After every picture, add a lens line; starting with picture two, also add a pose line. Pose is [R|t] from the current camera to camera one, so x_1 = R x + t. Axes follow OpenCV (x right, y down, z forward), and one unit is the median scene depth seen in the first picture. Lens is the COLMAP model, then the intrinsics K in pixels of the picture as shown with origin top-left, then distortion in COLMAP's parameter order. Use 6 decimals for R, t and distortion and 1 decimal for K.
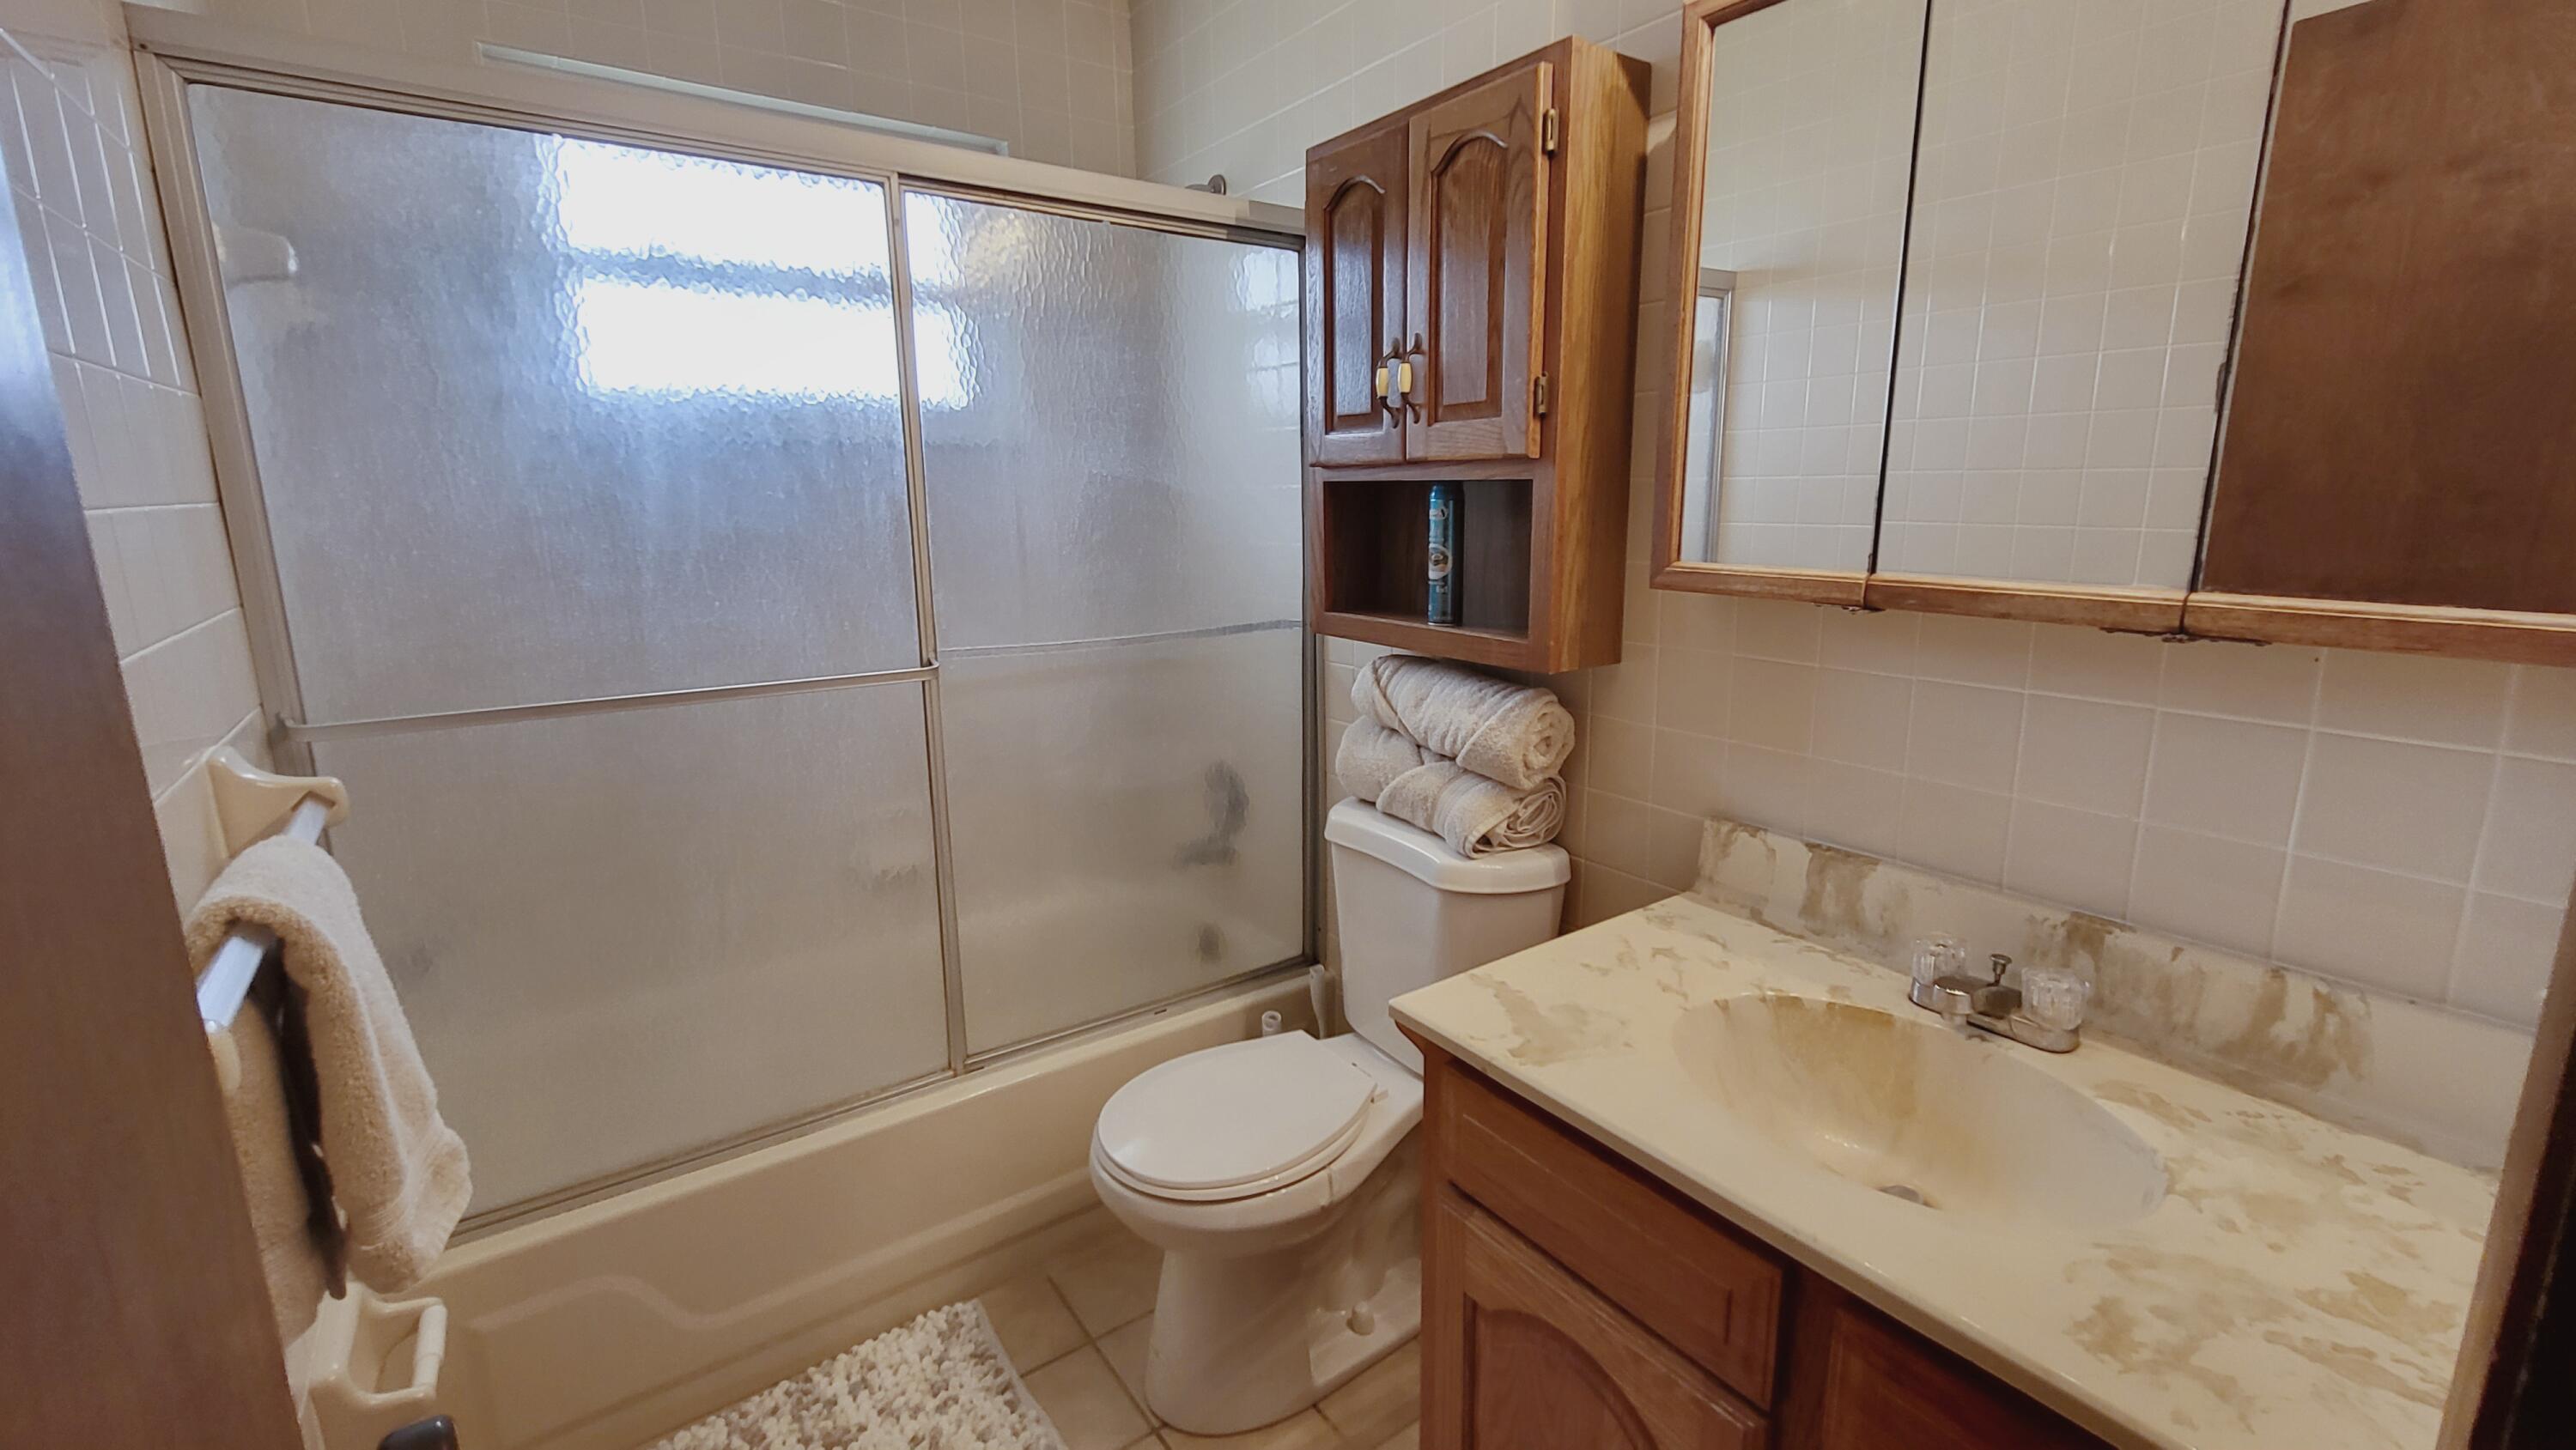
lens RADIAL K [[1065.2, 0, 1284.5], [0, 1065.2, 700.7], [0, 0, 1]] dist [-0.001026, -0.000285]
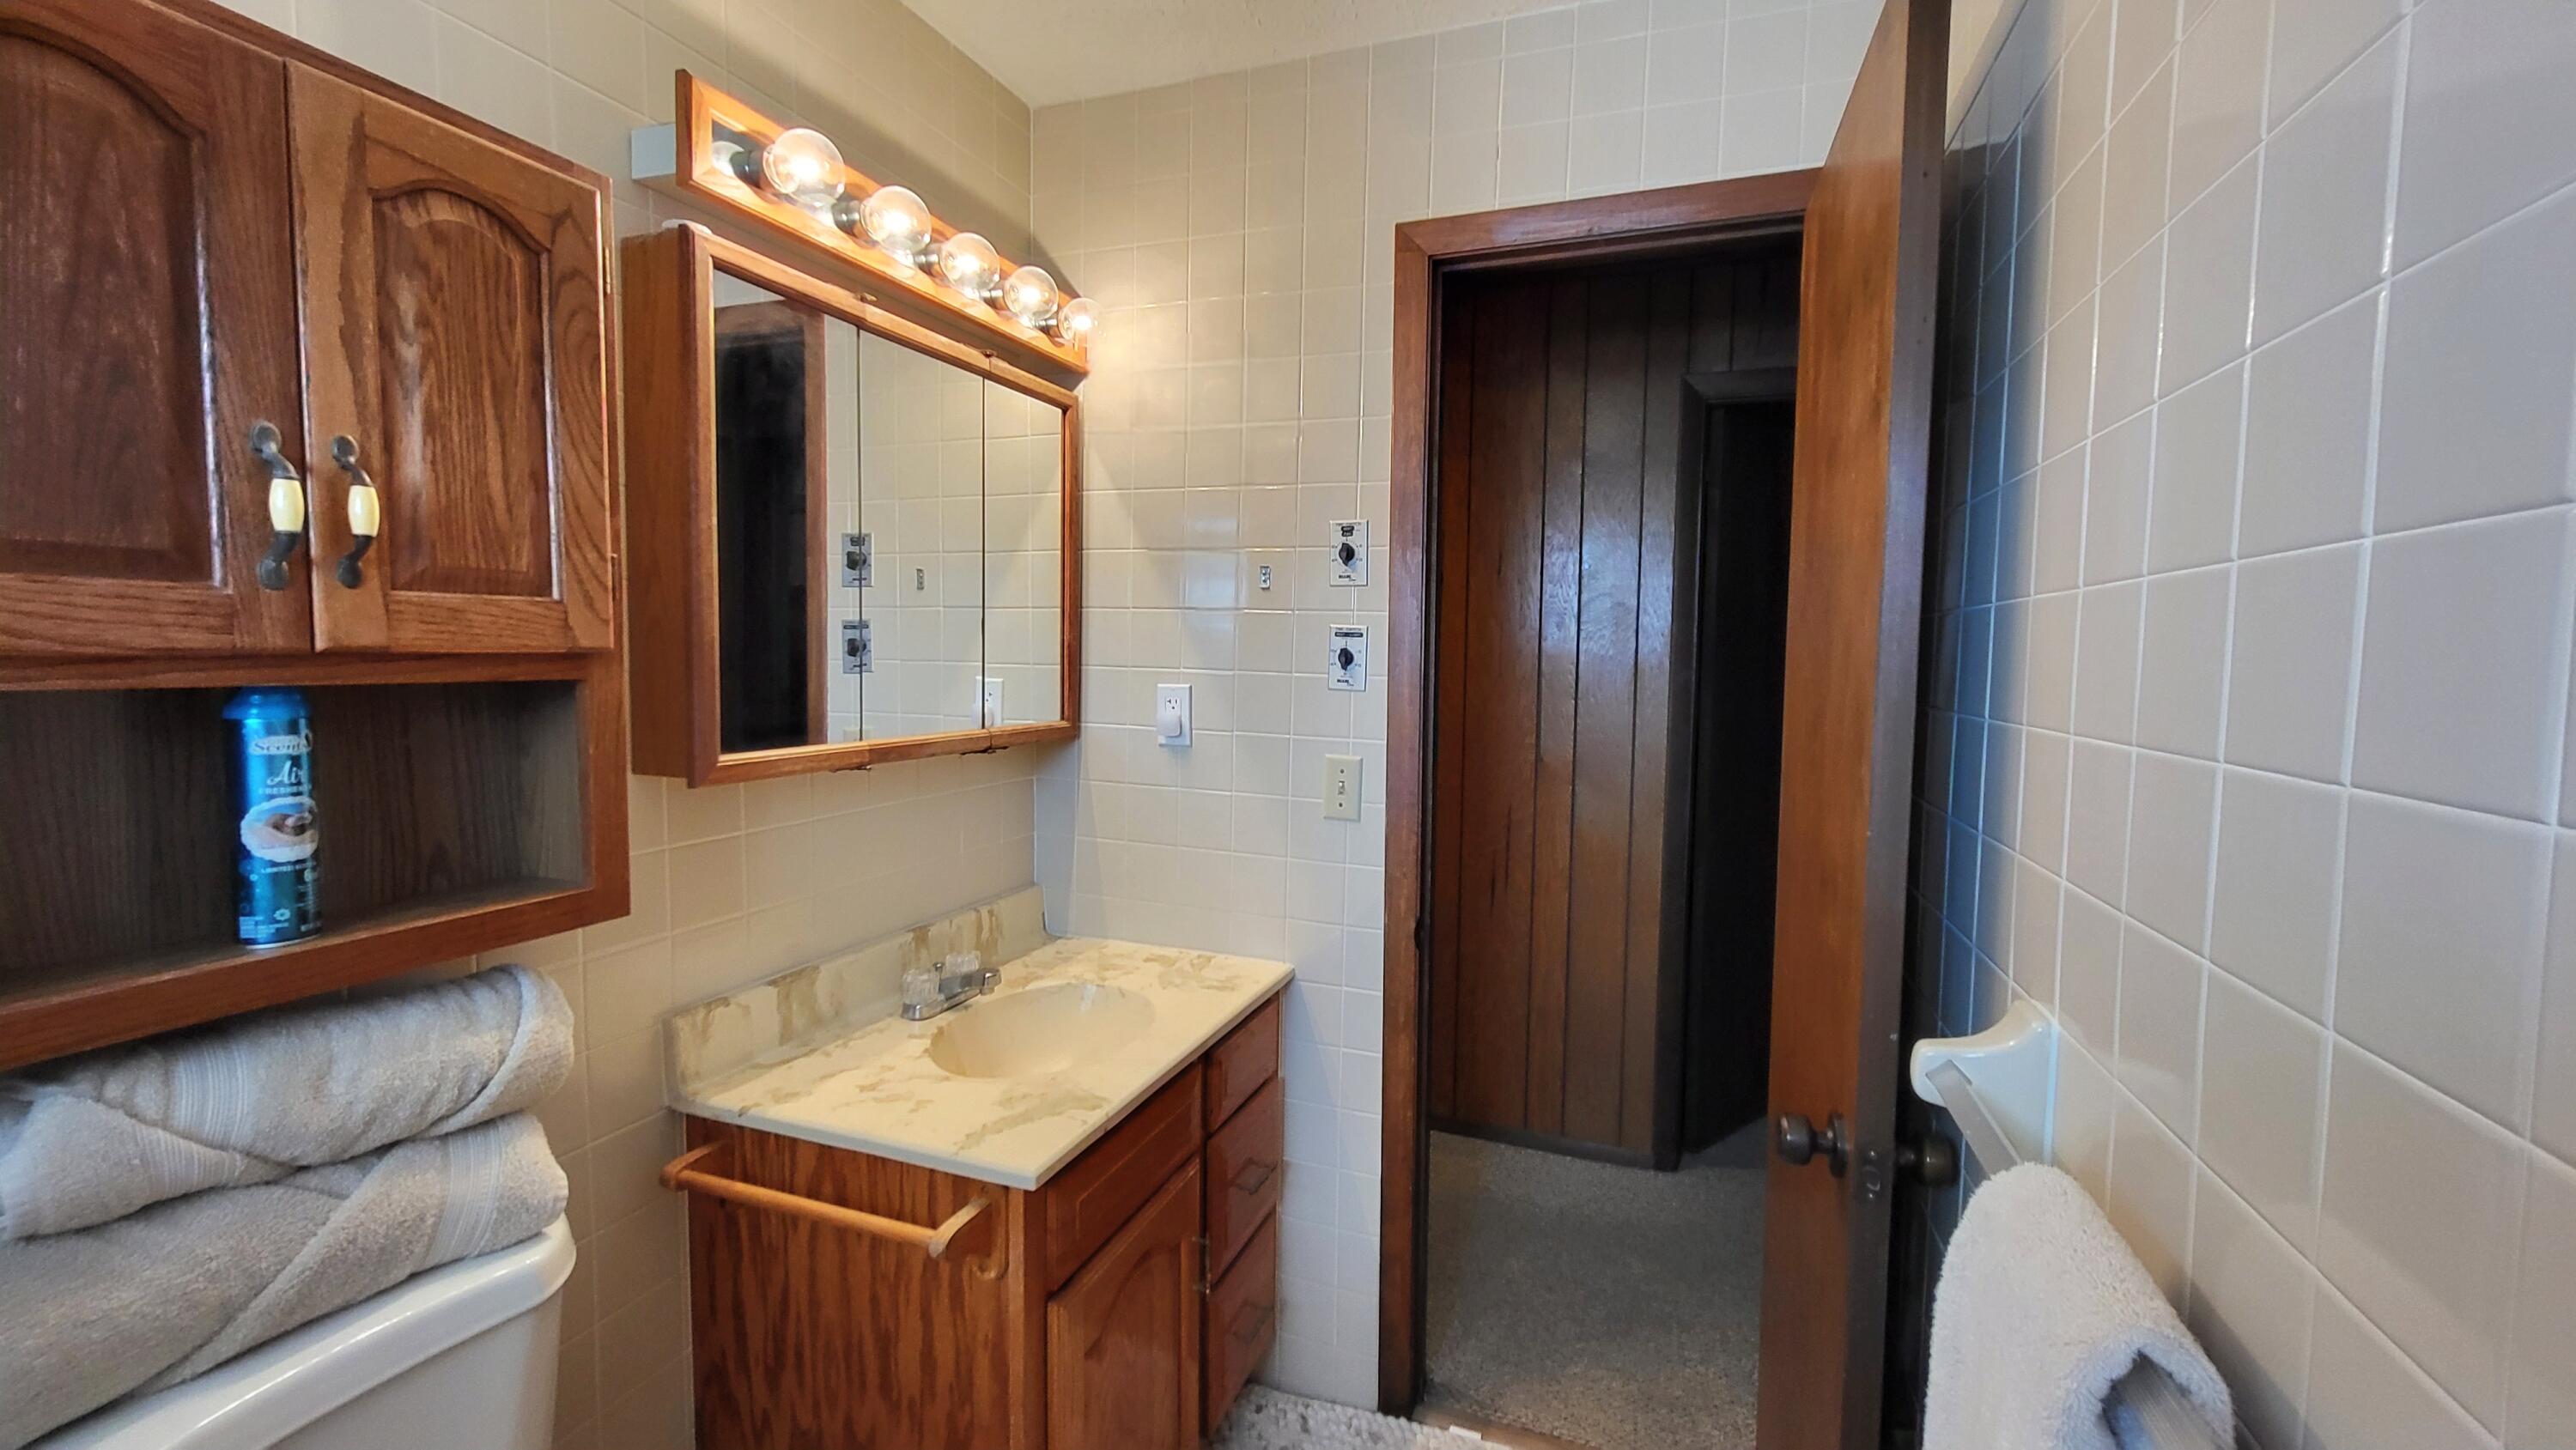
lens RADIAL K [[1065.2, 0, 1284.9], [0, 1065.2, 725.0], [0, 0, 1]] dist [-0.001026, -0.000285]
pose [[-0.553768, -0.052110, 0.831039, -0.775811], [0.168491, 0.970381, 0.173123, -0.247681], [-0.815445, 0.235892, -0.528586, 1.109927]]
